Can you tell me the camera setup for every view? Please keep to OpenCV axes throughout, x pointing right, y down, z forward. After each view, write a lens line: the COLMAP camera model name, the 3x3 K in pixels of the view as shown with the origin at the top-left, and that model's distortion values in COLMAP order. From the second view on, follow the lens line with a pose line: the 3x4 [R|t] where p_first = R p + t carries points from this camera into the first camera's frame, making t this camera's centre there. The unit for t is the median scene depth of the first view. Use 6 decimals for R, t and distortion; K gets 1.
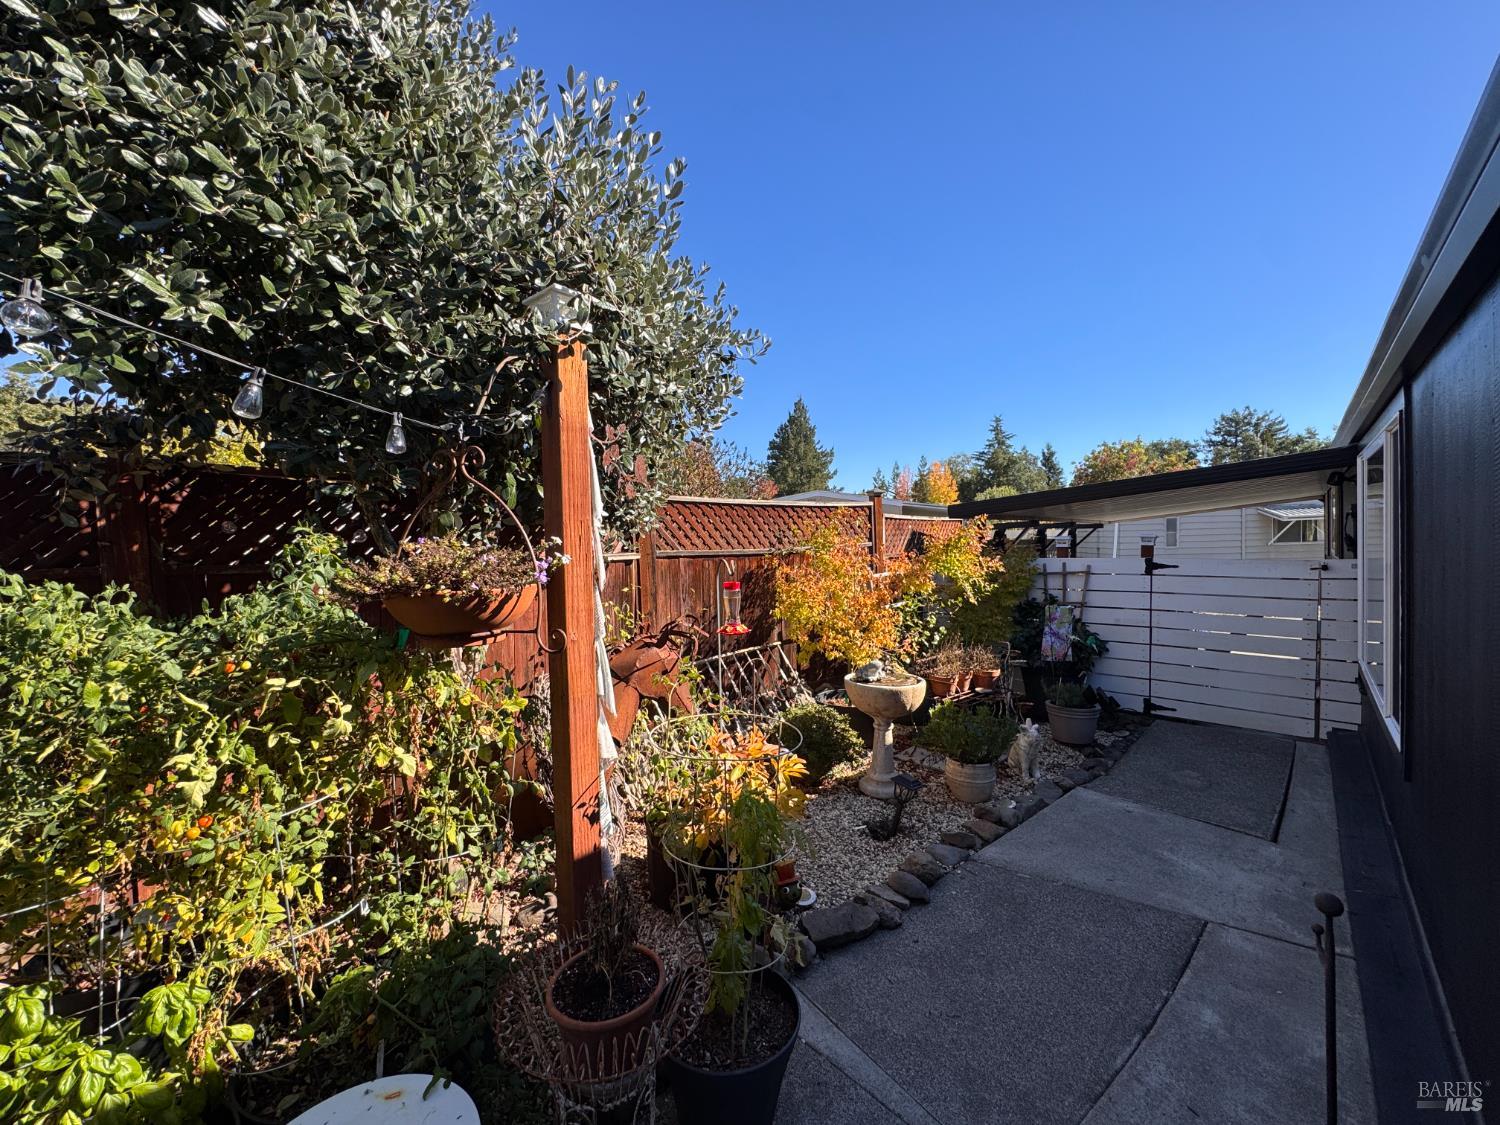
lens RADIAL K [[598.3, 0, 752.7], [0, 598.3, 555.8], [0, 0, 1]] dist [-0.003605, 0.000486]
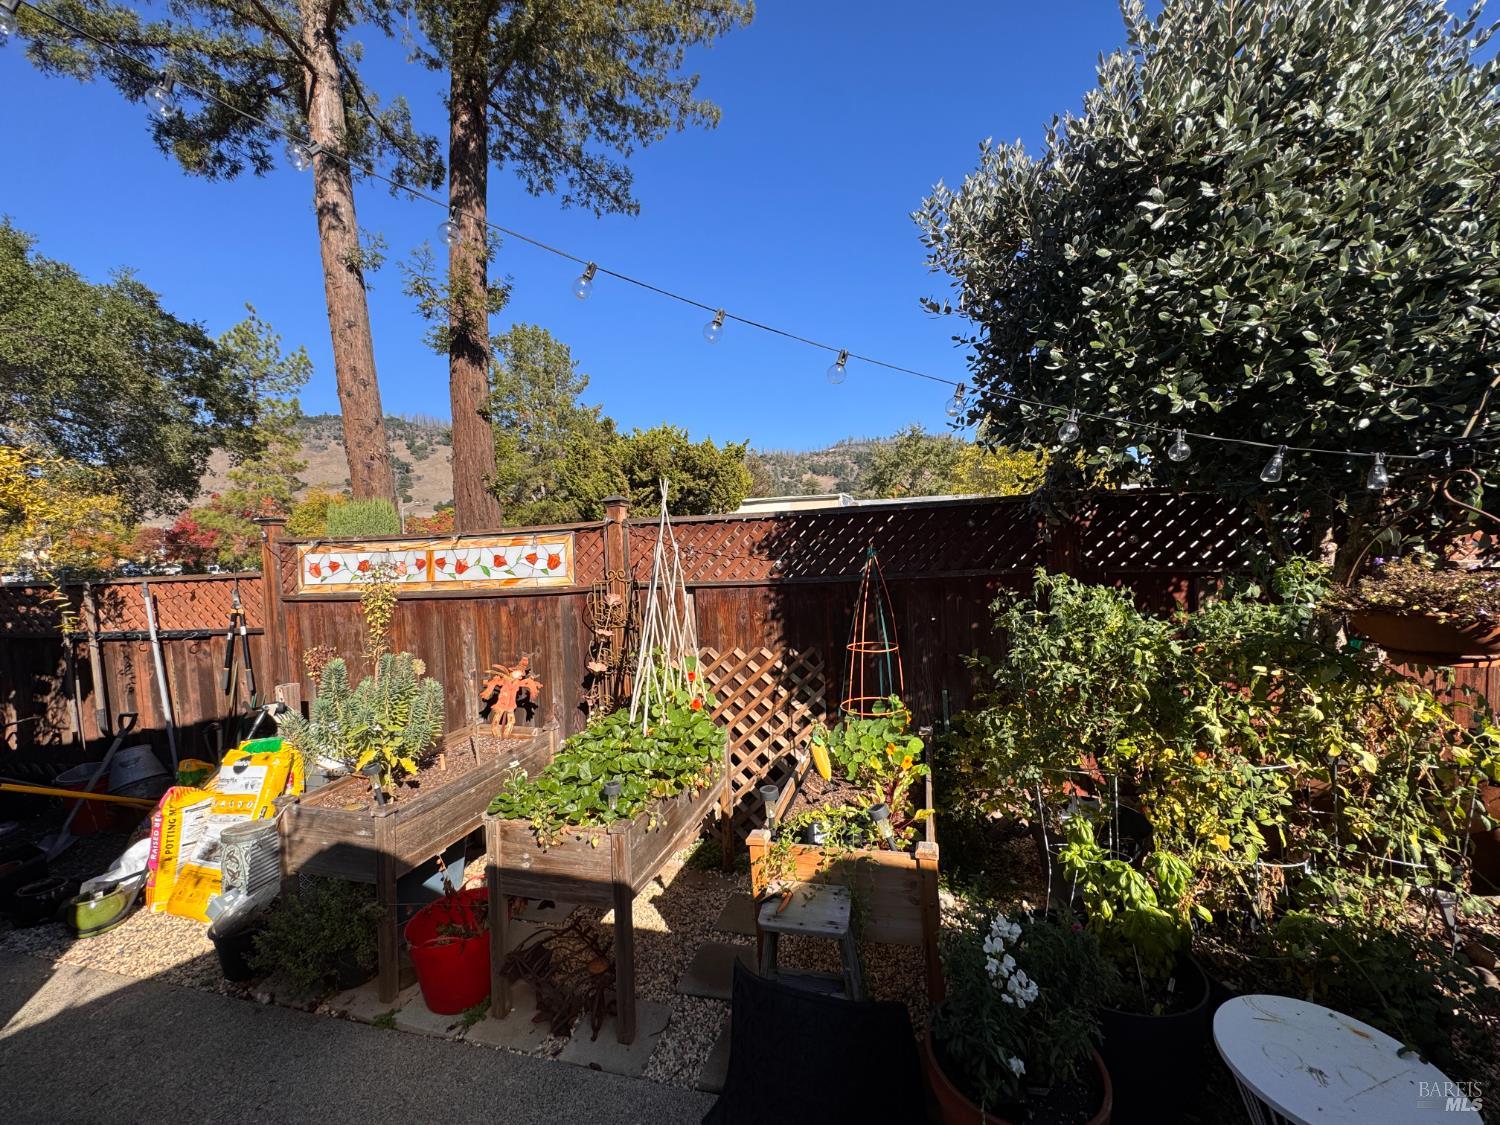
lens RADIAL K [[598.3, 0, 747.4], [0, 598.3, 562.4], [0, 0, 1]] dist [-0.003605, 0.000486]
pose [[0.418481, 0.024989, -0.907882, -0.060593], [0.007189, 0.999499, 0.030825, -0.071725], [0.908197, -0.019427, 0.418092, -0.557387]]
